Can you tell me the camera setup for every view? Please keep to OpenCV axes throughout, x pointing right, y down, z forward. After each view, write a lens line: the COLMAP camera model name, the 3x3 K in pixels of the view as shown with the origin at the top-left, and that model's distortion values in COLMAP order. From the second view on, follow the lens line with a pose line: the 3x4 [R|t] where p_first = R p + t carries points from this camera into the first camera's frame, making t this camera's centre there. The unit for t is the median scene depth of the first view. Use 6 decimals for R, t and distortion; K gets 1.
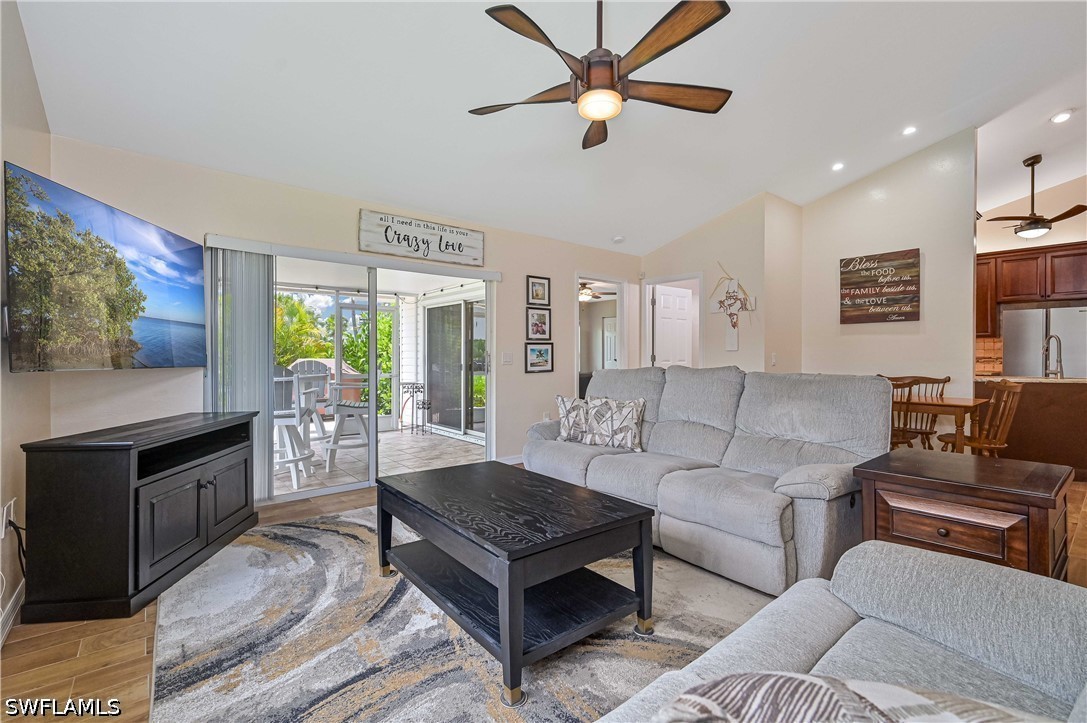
lens RADIAL K [[485.4, 0, 548.1], [0, 485.4, 357.4], [0, 0, 1]] dist [0.009447, -0.000248]
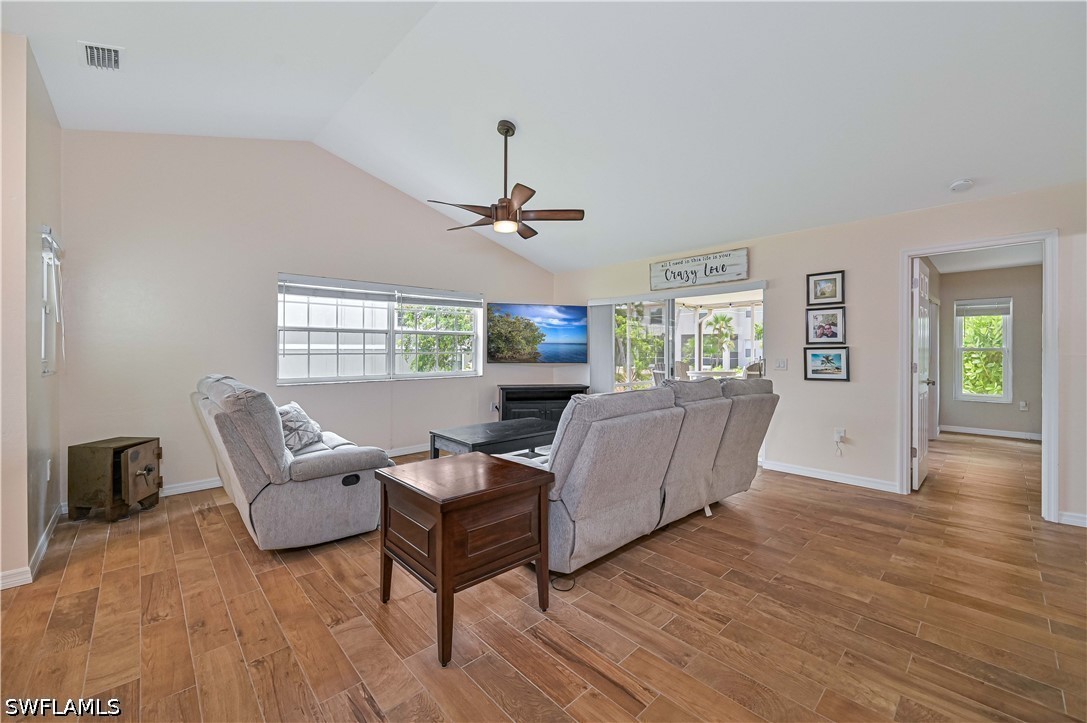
lens RADIAL K [[430.5, 0, 546.0], [0, 430.5, 349.9], [0, 0, 1]] dist [-0.001994, -0.000112]
pose [[0.061898, -0.000569, -0.998082, 0.785035], [-0.003495, 0.999994, -0.000787, -0.024548], [0.998076, 0.003537, 0.061896, 0.478946]]
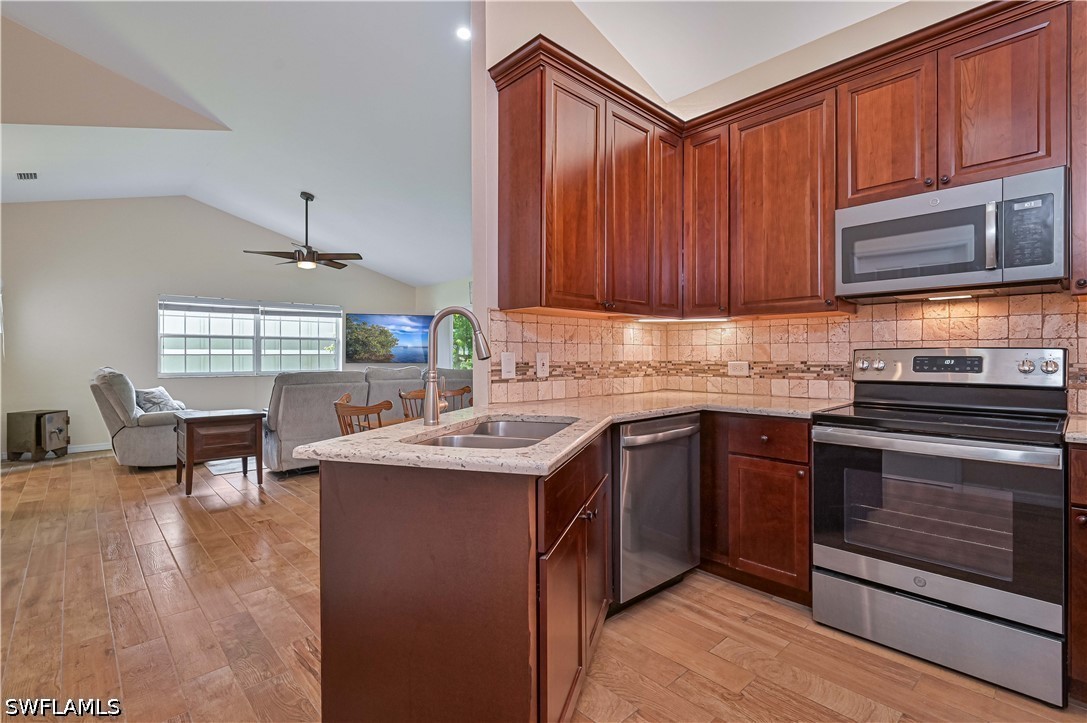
lens RADIAL K [[506.0, 0, 543.5], [0, 506.0, 361.5], [0, 0, 1]] dist [0.003584, -0.000167]
pose [[0.046616, 0.007631, -0.998884, 1.311662], [-0.001169, 0.999971, 0.007585, -0.007910], [0.998912, 0.000814, 0.046623, 0.973279]]
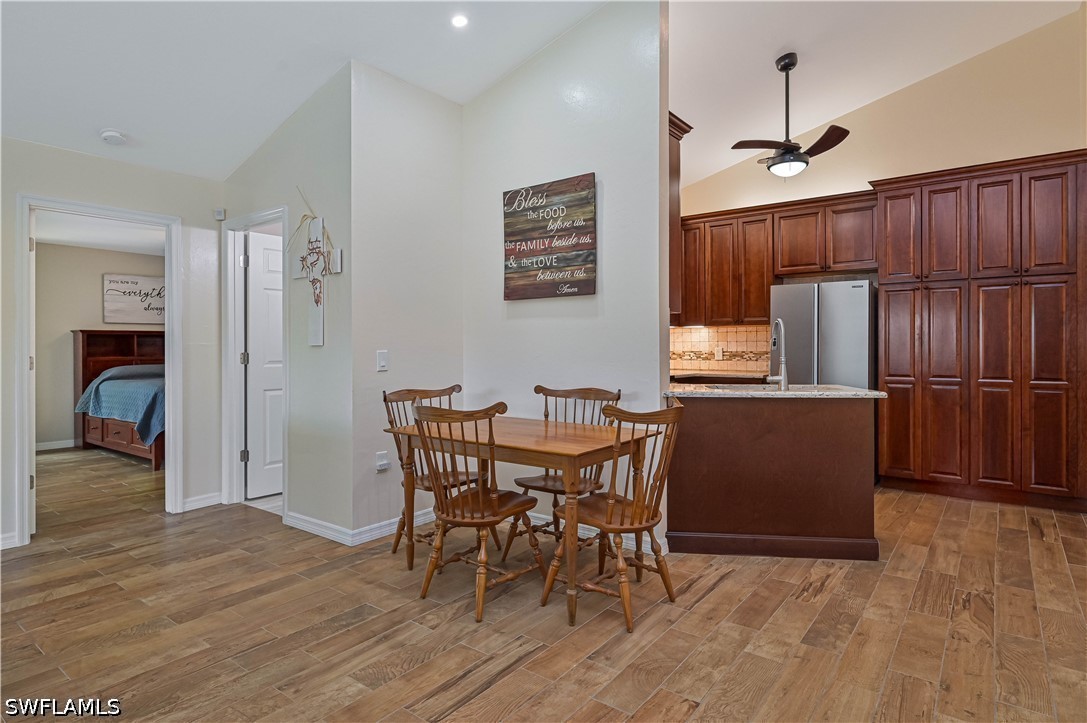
lens RADIAL K [[589.0, 0, 547.3], [0, 589.0, 350.4], [0, 0, 1]] dist [0.001143, 0.000287]
pose [[0.976132, -0.006639, 0.217077, 0.539216], [0.006359, 0.999978, 0.001992, -0.009087], [-0.217085, -0.000564, 0.976153, 0.310185]]
